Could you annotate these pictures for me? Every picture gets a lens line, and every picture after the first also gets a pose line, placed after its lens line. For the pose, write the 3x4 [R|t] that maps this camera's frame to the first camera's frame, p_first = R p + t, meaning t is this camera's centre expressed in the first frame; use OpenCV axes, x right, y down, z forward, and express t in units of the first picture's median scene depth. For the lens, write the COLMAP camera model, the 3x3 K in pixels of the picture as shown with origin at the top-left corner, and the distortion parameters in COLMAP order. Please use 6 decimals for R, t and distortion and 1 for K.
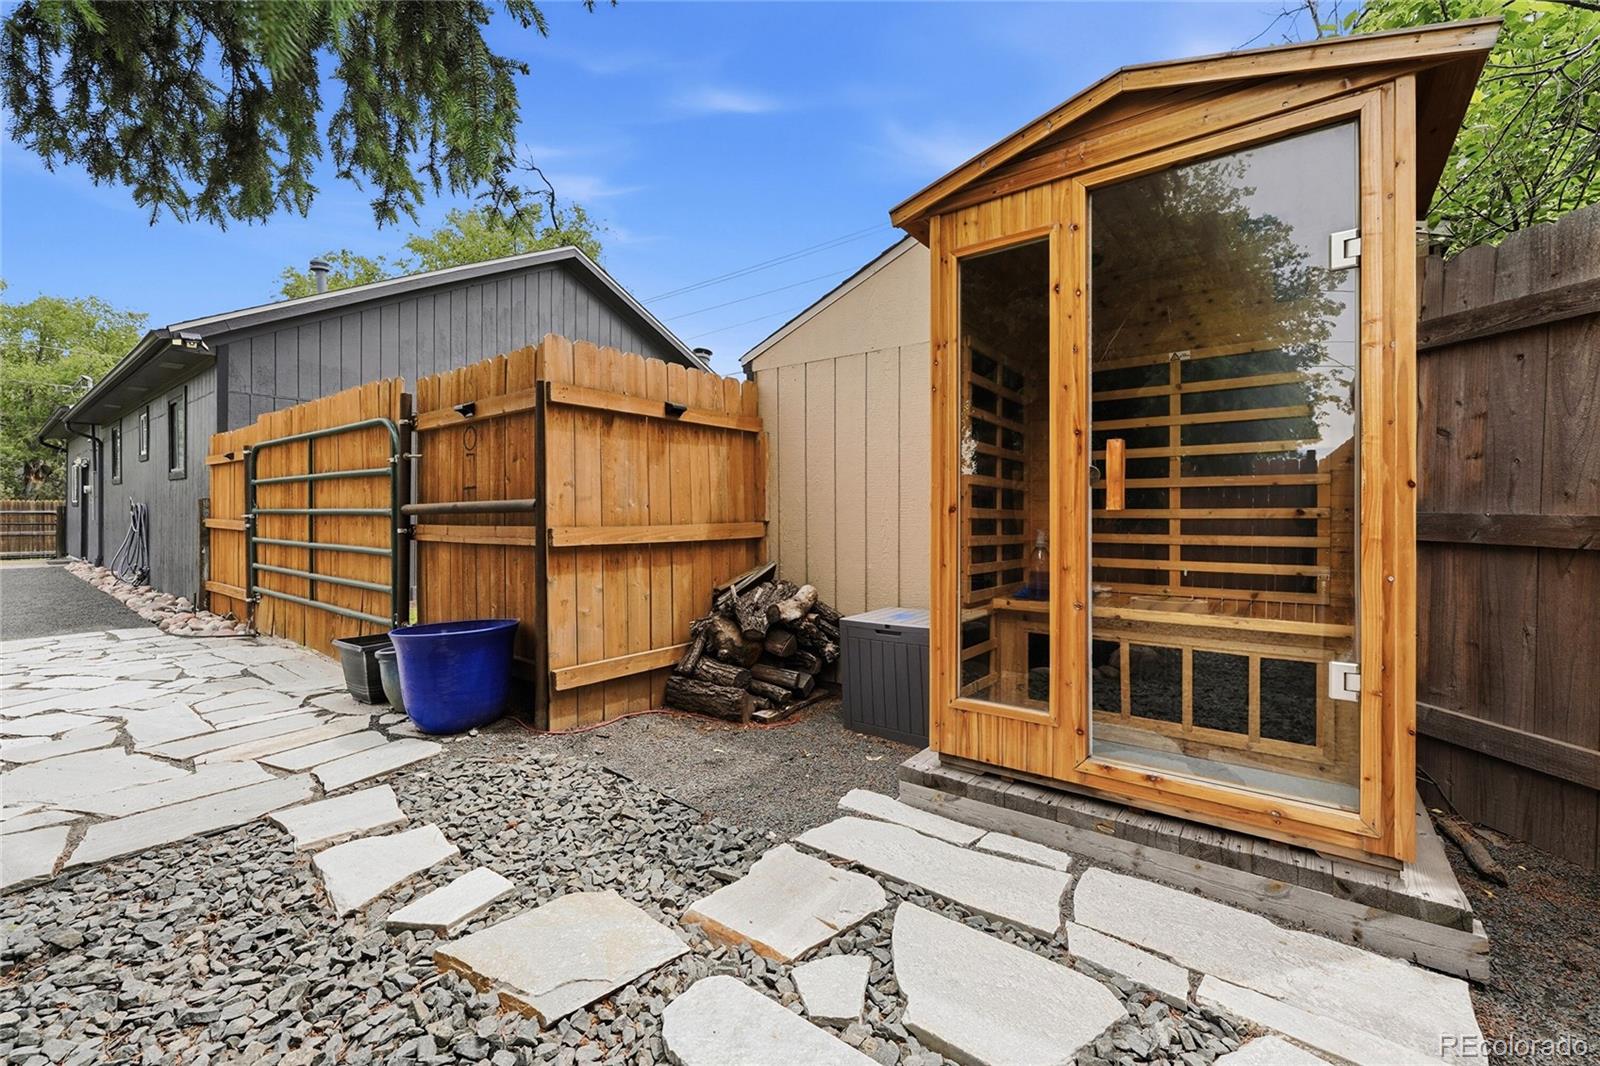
lens RADIAL K [[652.3, 0, 789.4], [0, 652.3, 519.4], [0, 0, 1]] dist [-0.001347, 0.000203]
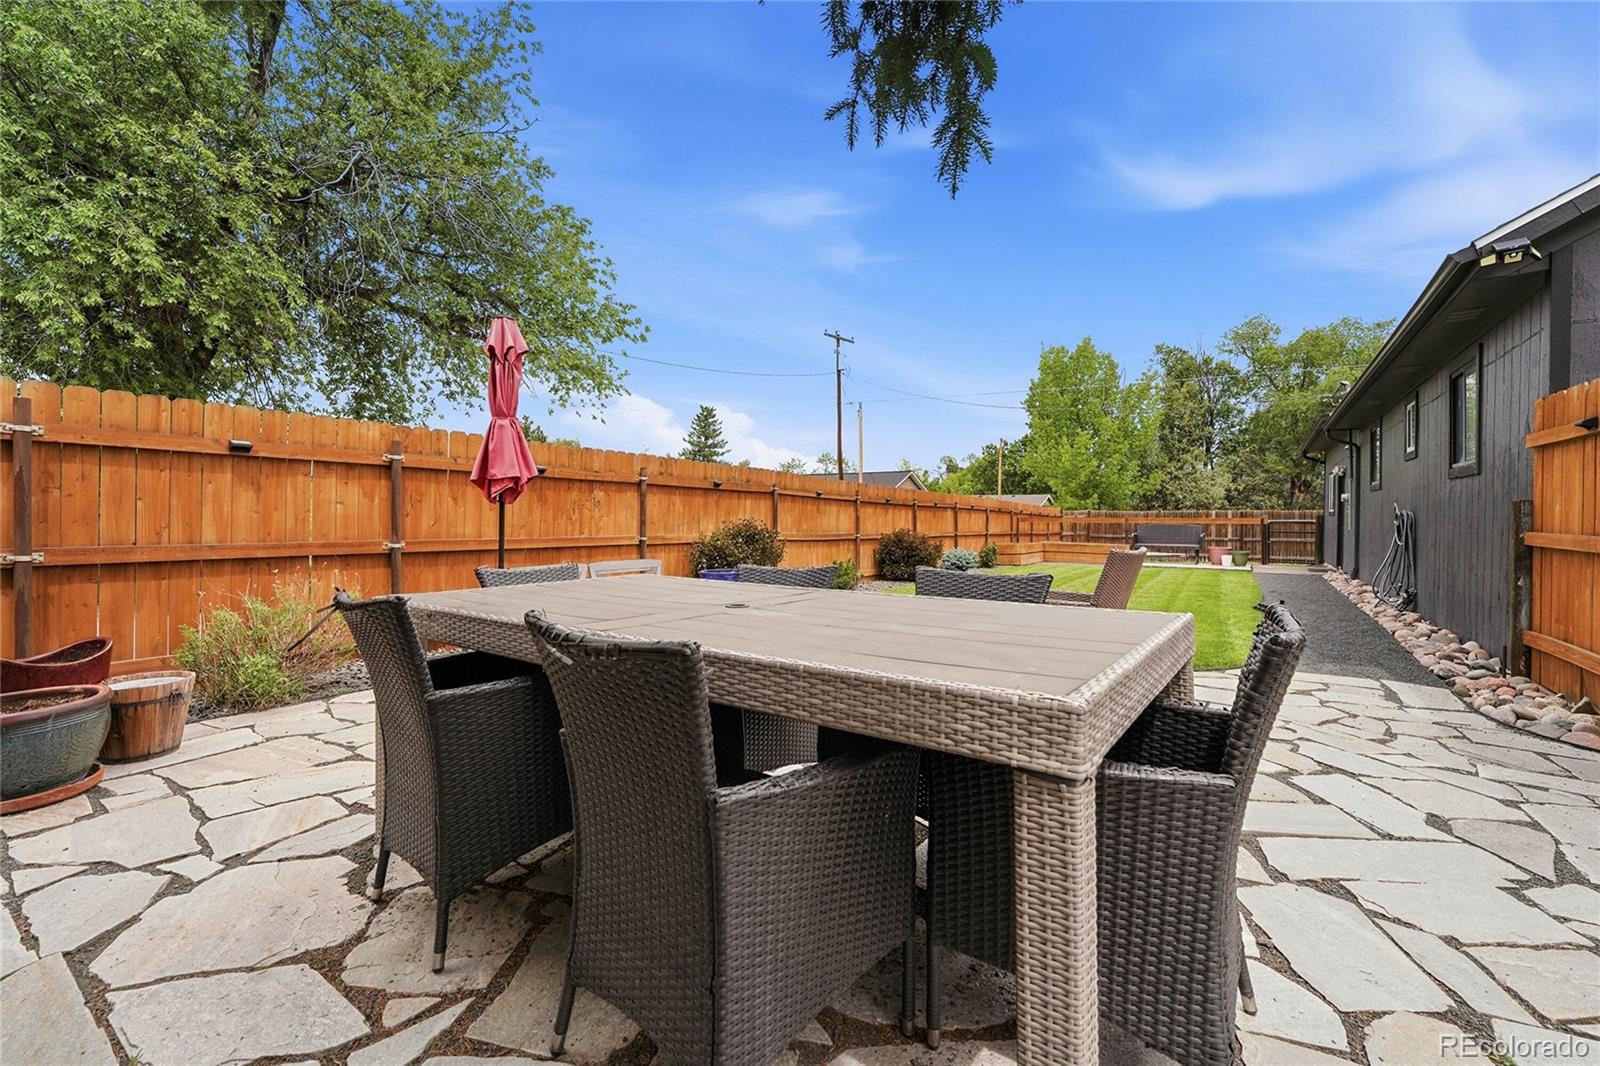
lens RADIAL K [[652.3, 0, 800.0], [0, 652.3, 526.2], [0, 0, 1]] dist [-0.001347, 0.000203]
pose [[0.060783, 0.006221, -0.998132, -0.197236], [-0.008685, 0.999946, 0.005704, -0.002680], [0.998113, 0.008322, 0.060833, 0.164822]]
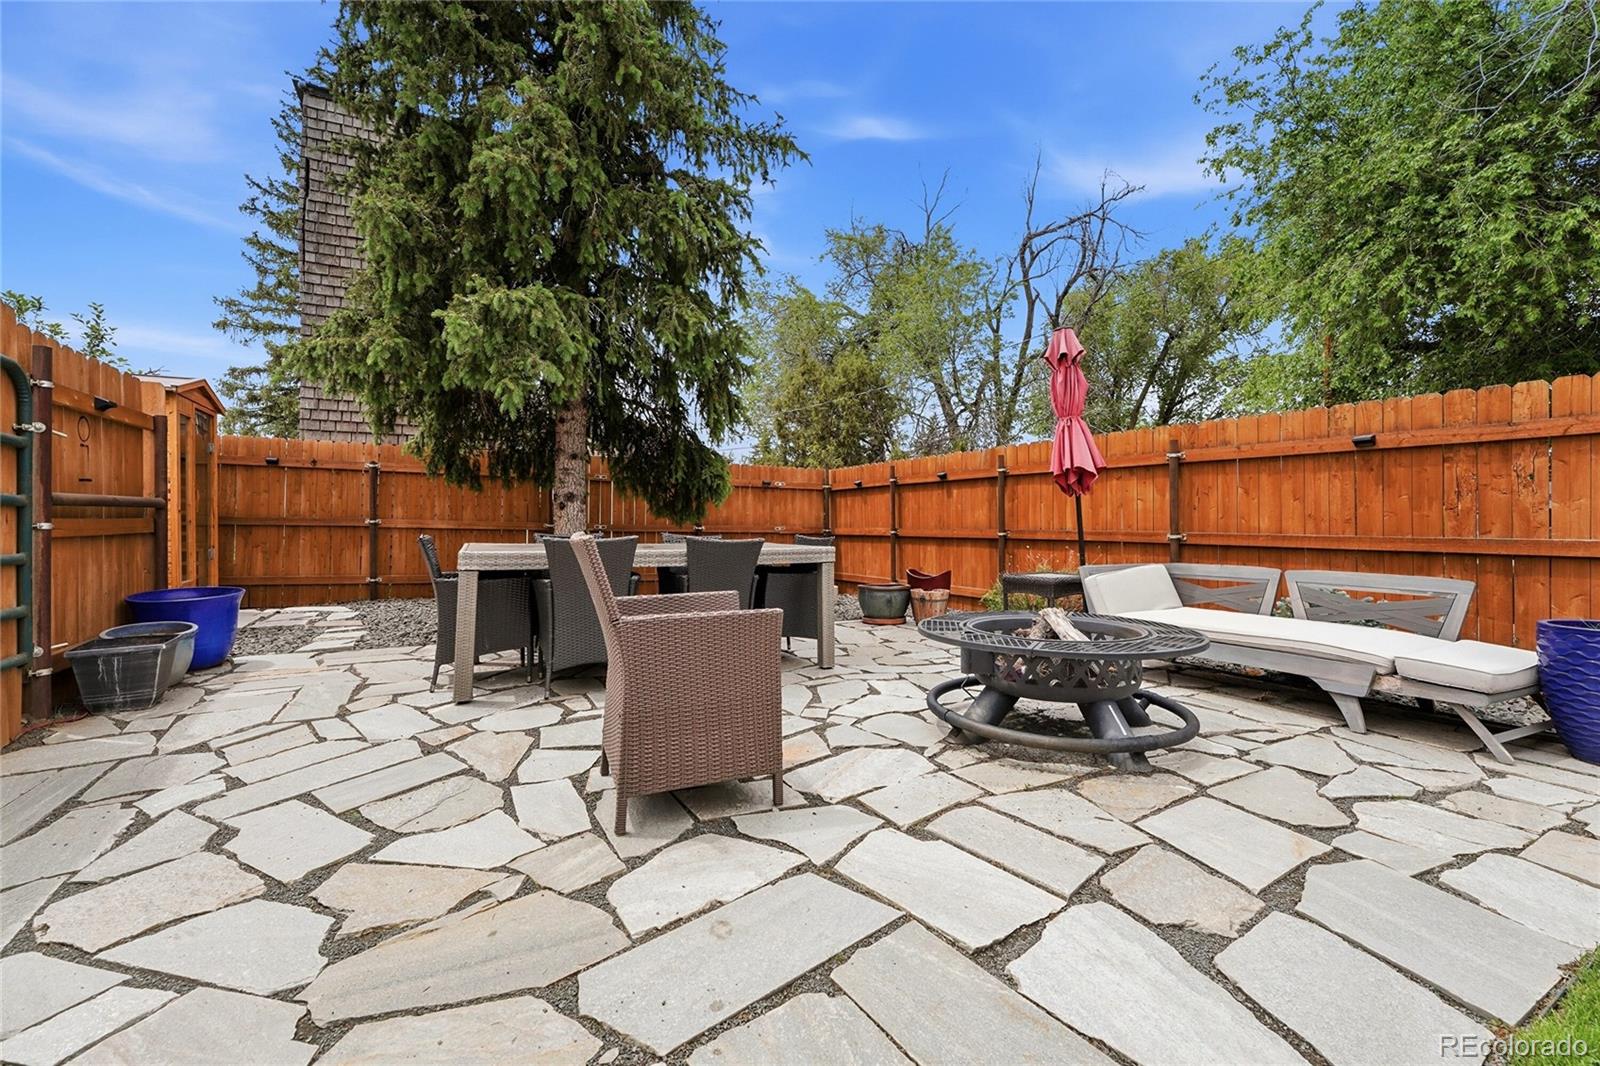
lens RADIAL K [[652.3, 0, 799.8], [0, 652.3, 521.9], [0, 0, 1]] dist [-0.001347, 0.000203]
pose [[-0.919025, -0.007554, 0.394127, -0.668218], [-0.004668, 0.999955, 0.008280, 0.002410], [-0.394172, 0.005770, -0.919019, 0.529159]]
